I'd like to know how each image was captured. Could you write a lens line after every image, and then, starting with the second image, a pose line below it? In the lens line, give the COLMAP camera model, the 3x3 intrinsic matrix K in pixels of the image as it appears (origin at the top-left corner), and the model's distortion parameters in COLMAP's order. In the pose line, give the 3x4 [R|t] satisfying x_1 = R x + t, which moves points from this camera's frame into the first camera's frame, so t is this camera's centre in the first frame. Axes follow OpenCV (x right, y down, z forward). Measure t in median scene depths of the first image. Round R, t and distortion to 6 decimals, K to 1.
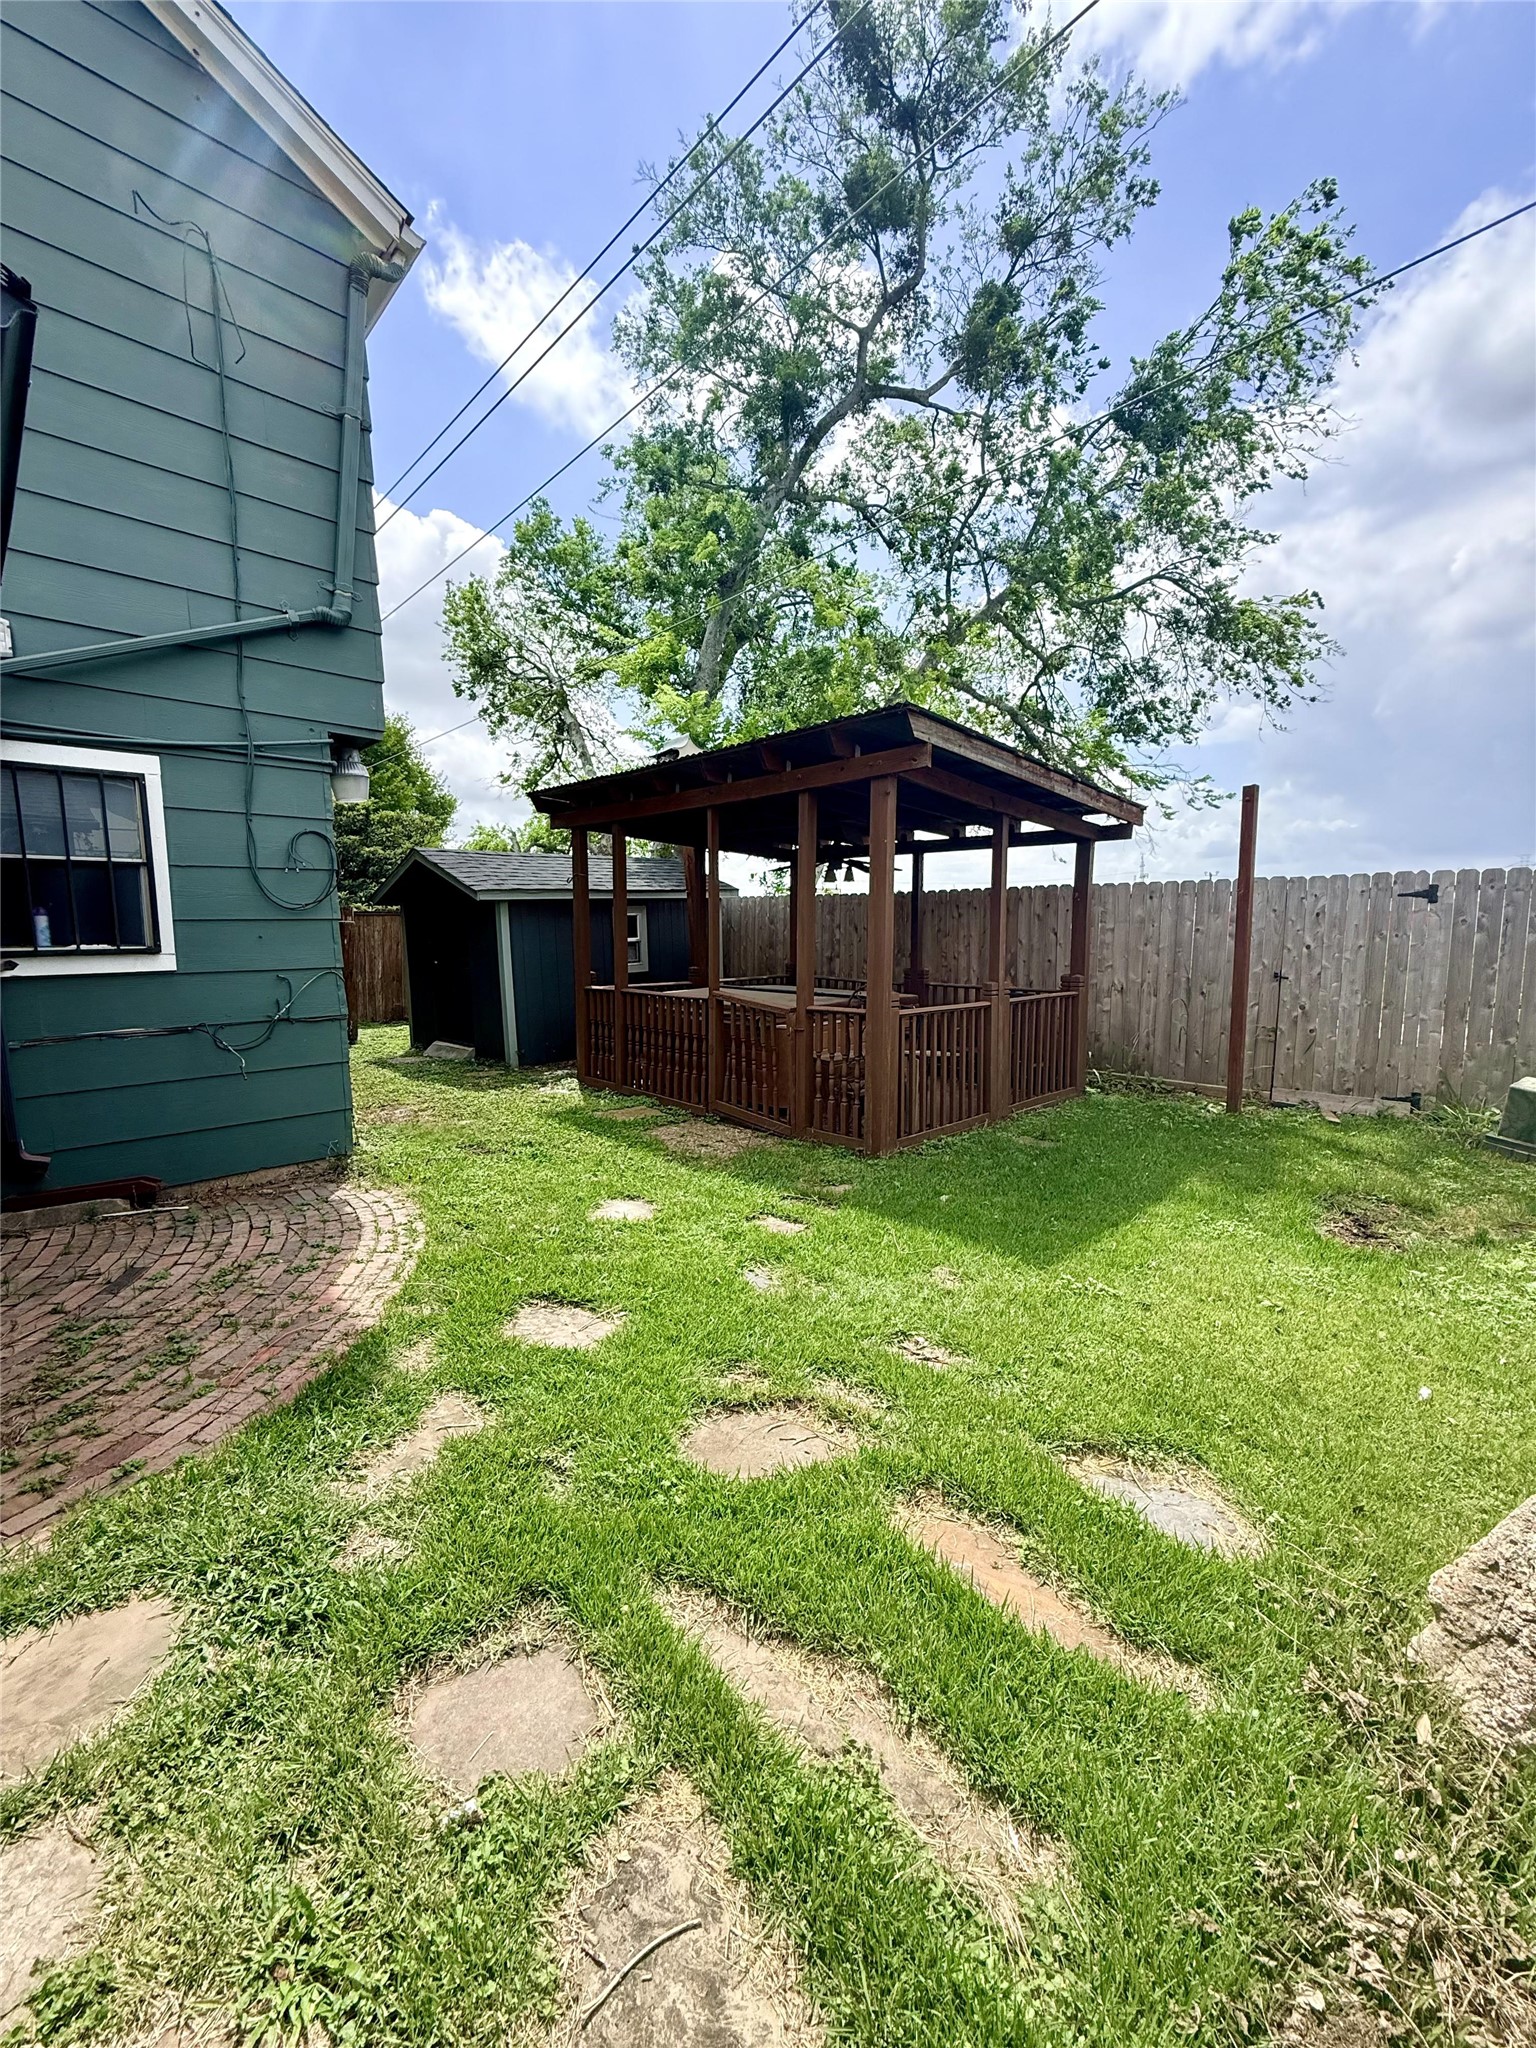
lens RADIAL K [[829.6, 0, 771.7], [0, 829.6, 1032.6], [0, 0, 1]] dist [0.002159, 0.000324]
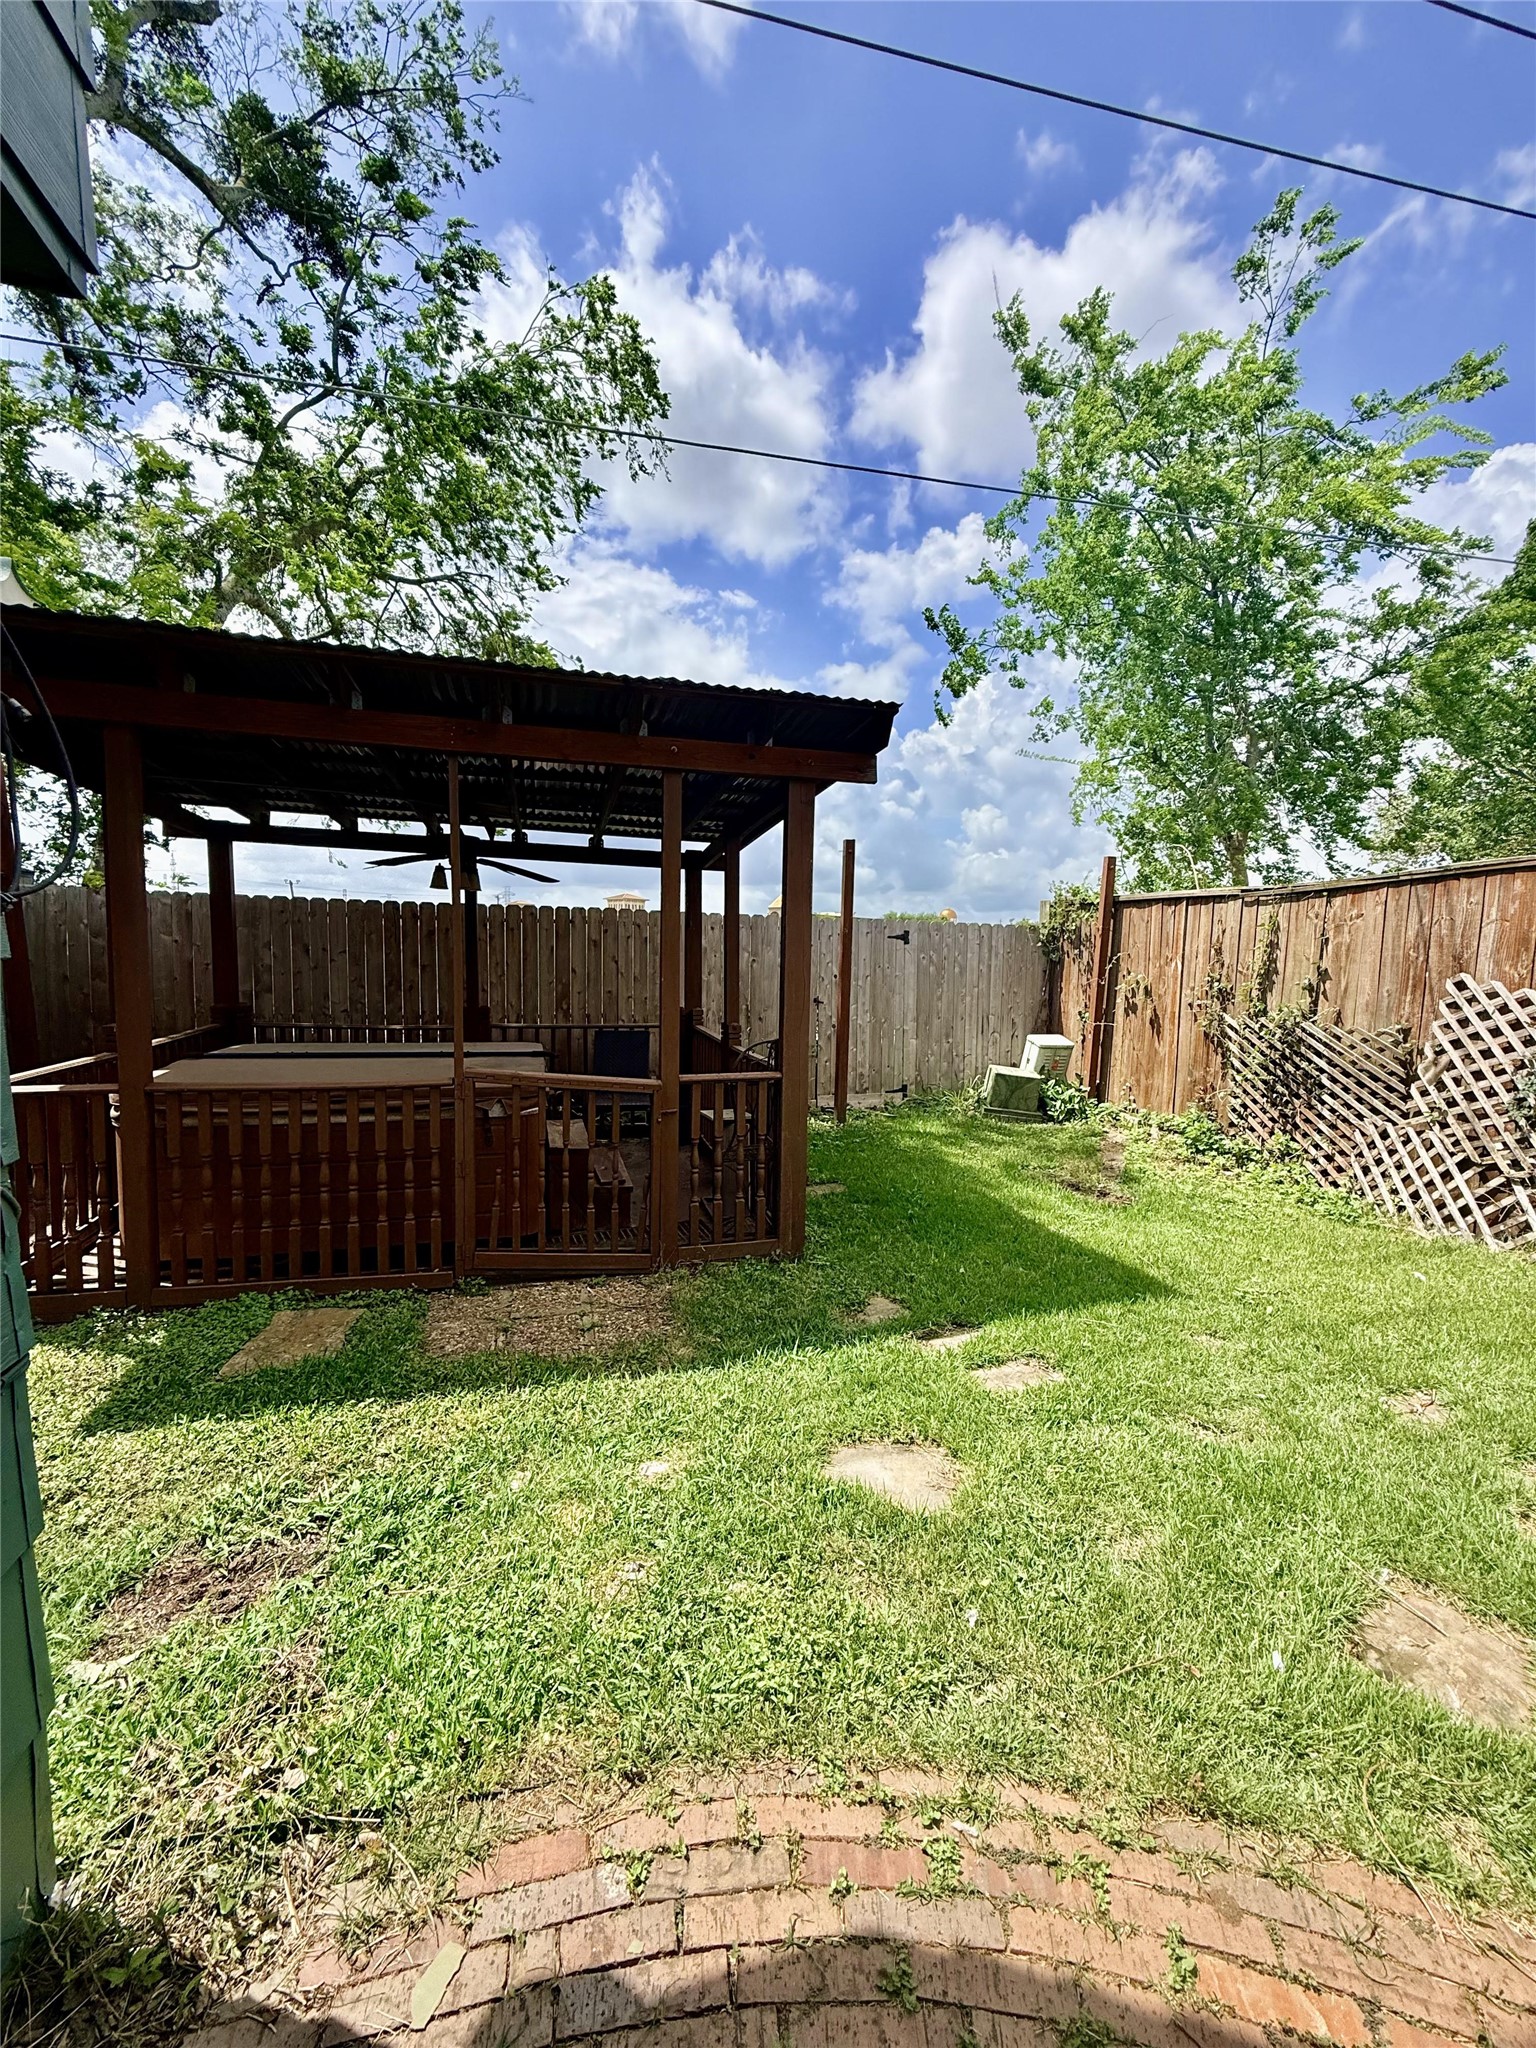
lens RADIAL K [[829.6, 0, 771.7], [0, 829.6, 1032.6], [0, 0, 1]] dist [0.002159, 0.000324]
pose [[0.478536, -0.072482, 0.875071, -0.366198], [0.085752, 0.995681, 0.035578, -0.059725], [-0.873870, 0.058014, 0.482685, 0.412760]]
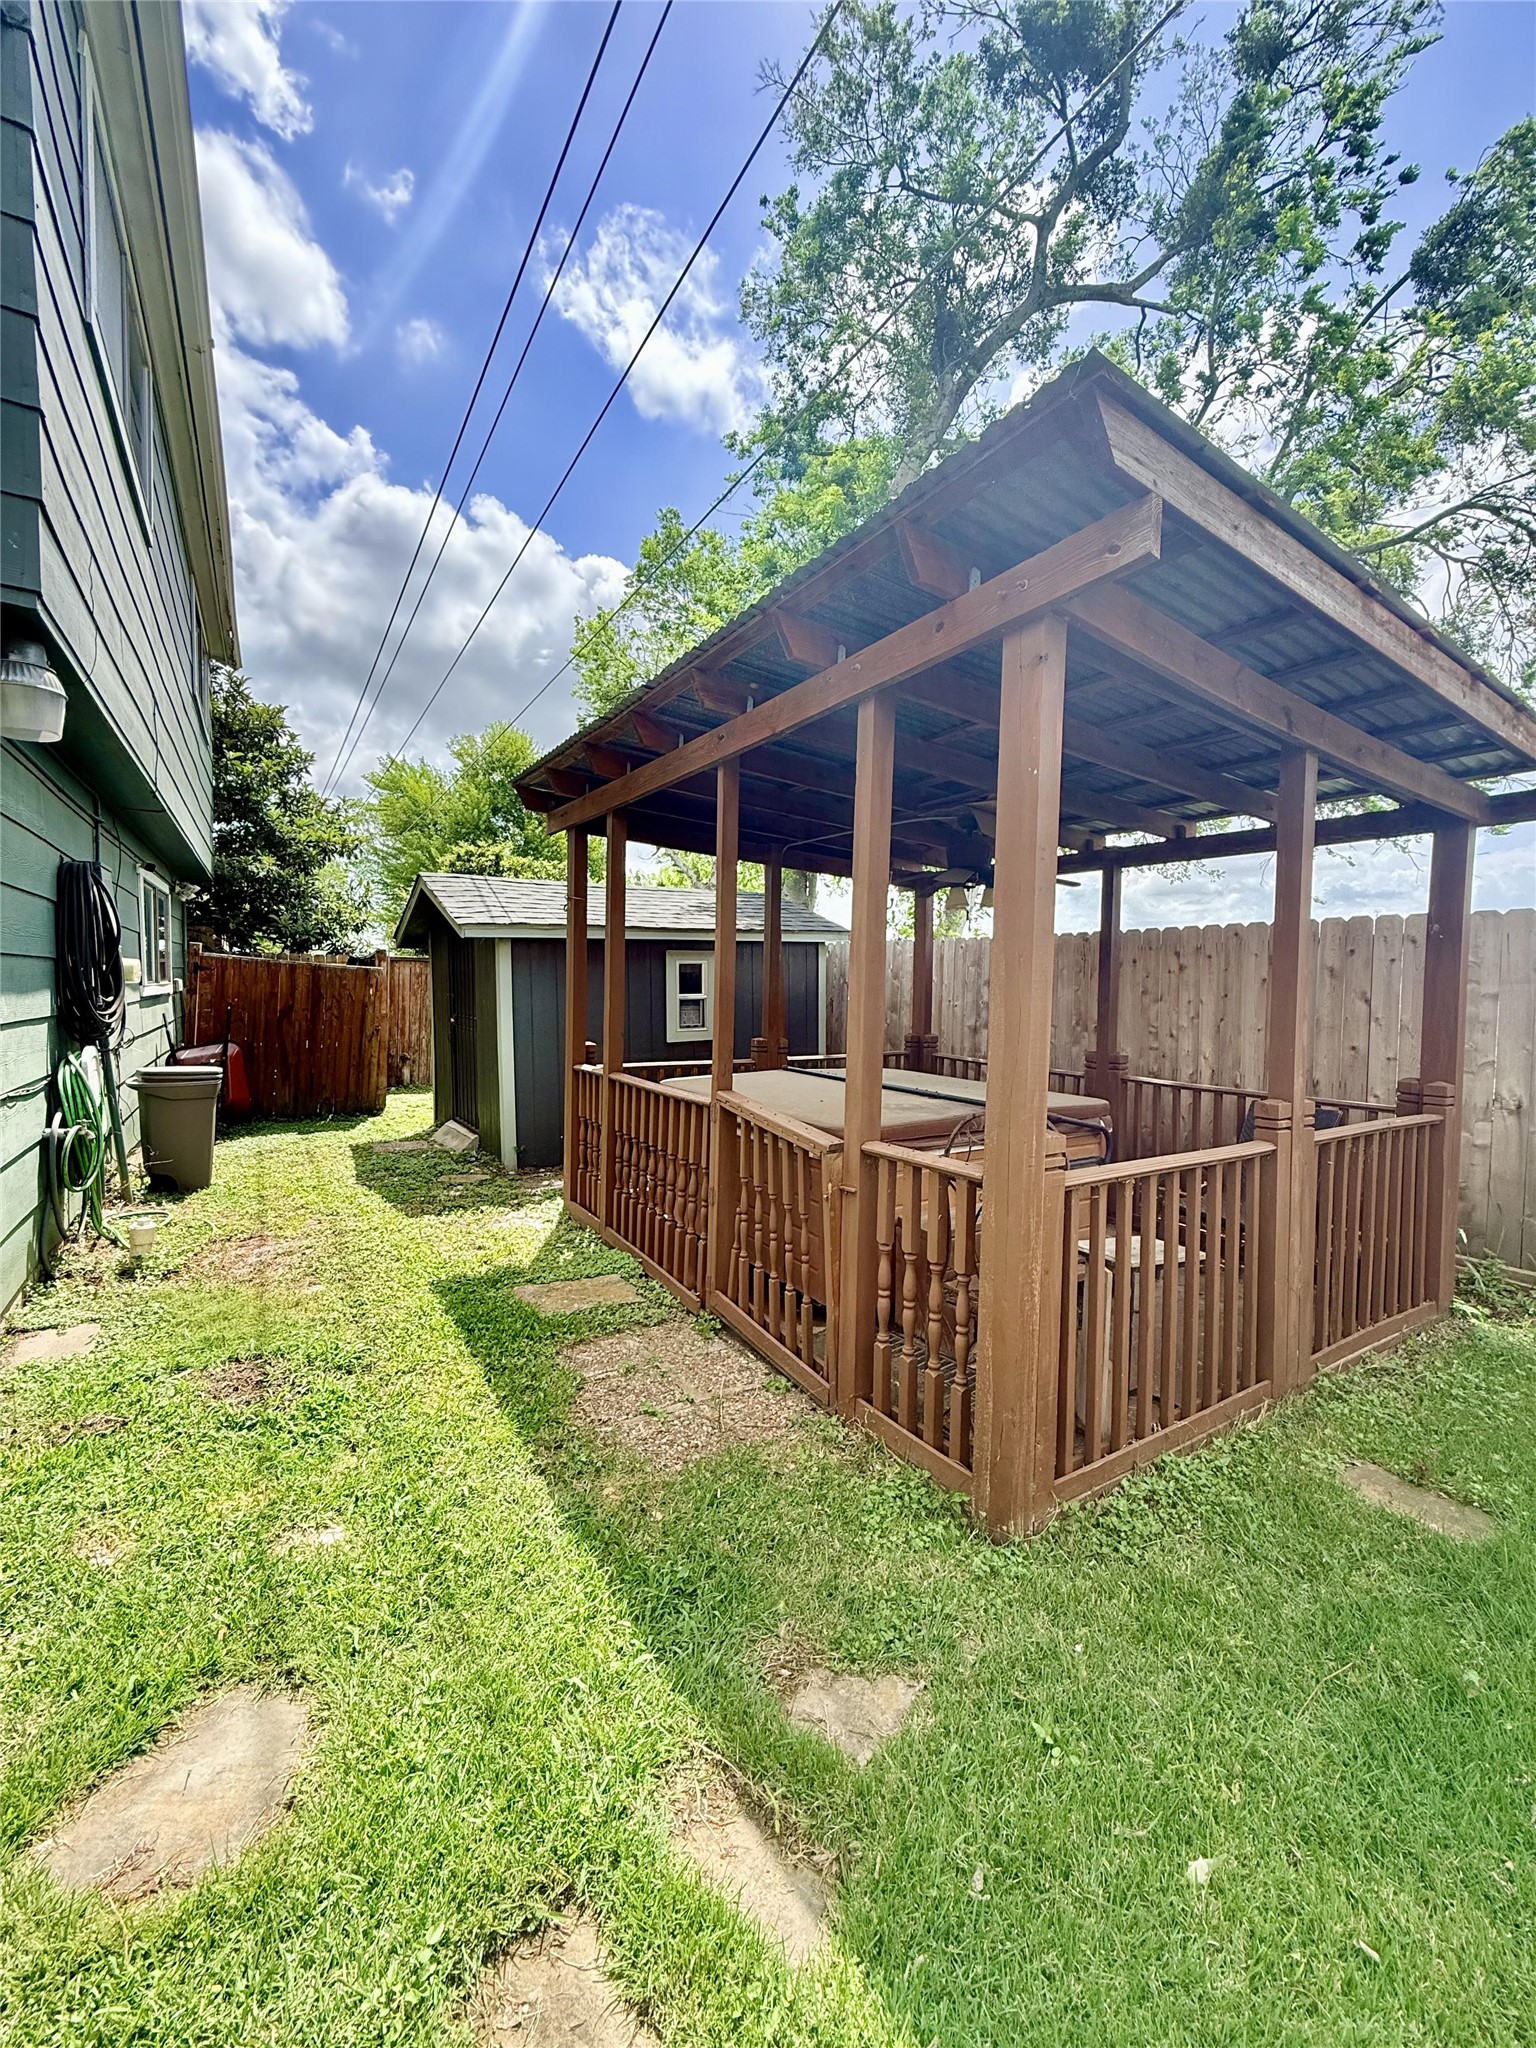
lens RADIAL K [[813.9, 0, 755.0], [0, 813.9, 1014.5], [0, 0, 1]] dist [-0.004286, -0.000249]
pose [[0.972251, 0.027535, -0.232313, 0.062262], [-0.046769, 0.995879, -0.077697, -0.047582], [0.229216, 0.086406, 0.969533, 0.366221]]
